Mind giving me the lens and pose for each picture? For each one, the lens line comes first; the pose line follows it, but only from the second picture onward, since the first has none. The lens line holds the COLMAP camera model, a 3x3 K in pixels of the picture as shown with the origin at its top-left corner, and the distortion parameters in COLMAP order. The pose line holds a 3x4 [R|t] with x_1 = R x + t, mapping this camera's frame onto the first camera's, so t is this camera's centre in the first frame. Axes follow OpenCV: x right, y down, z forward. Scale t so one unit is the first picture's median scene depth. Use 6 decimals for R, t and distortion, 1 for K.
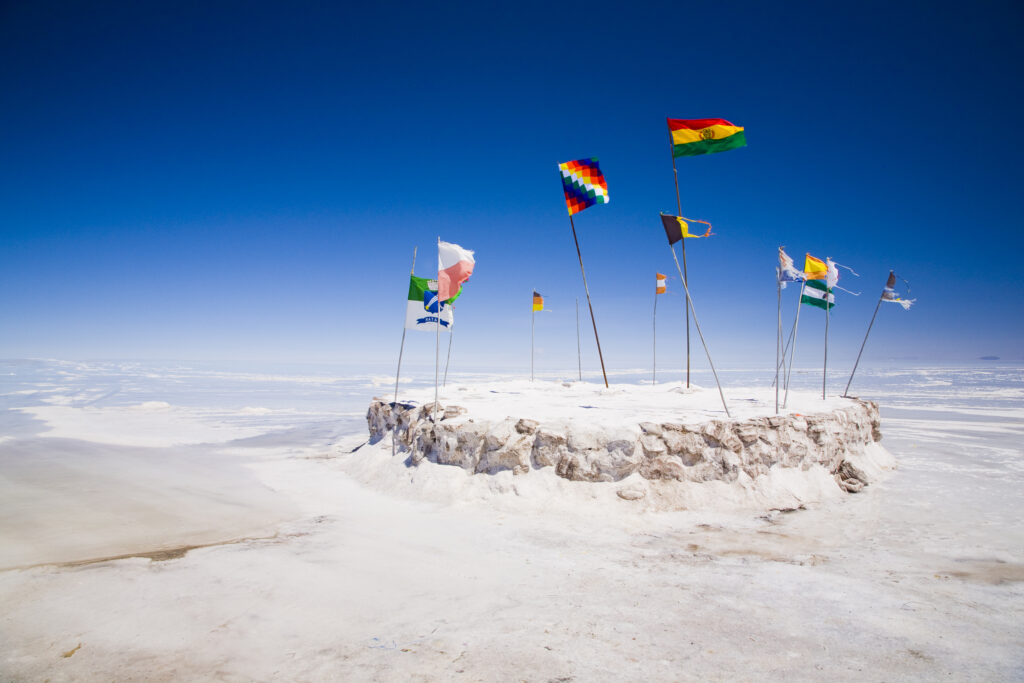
lens RADIAL K [[682.0, 0, 512.0], [0, 682.0, 341.5], [0, 0, 1]] dist [-0.120927, 0.058646]
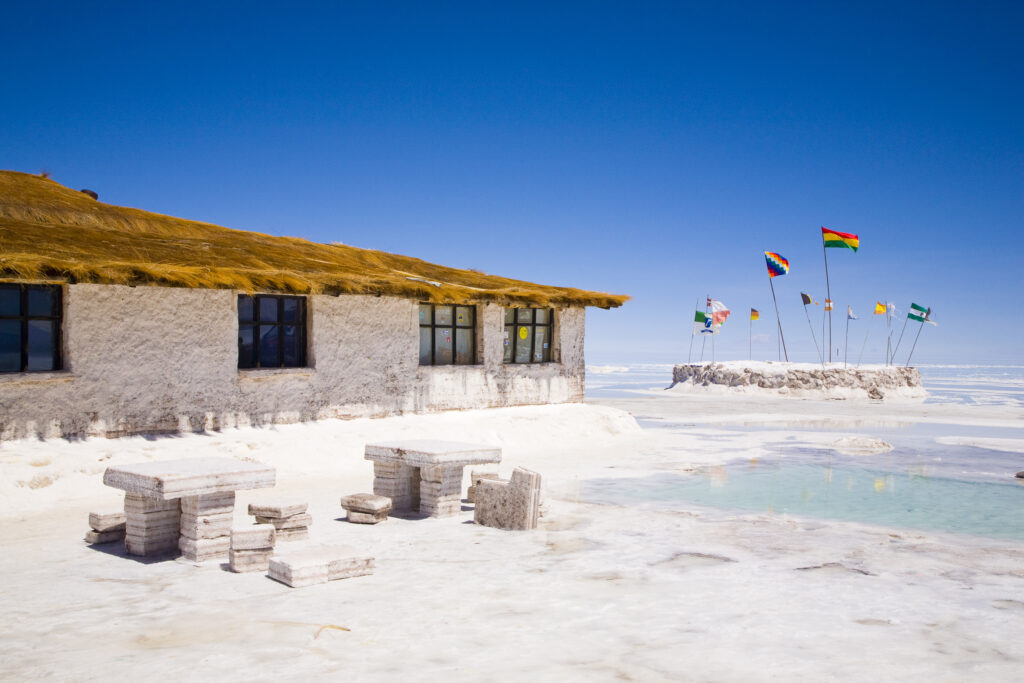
lens RADIAL K [[1029.7, 0, 512.0], [0, 1029.7, 341.5], [0, 0, 1]] dist [0.009294, 0.005490]
pose [[0.979663, 0.007258, -0.200520, -0.086264], [-0.003187, 0.999782, 0.020615, -0.088532], [0.200626, -0.019556, 0.979473, -3.576407]]
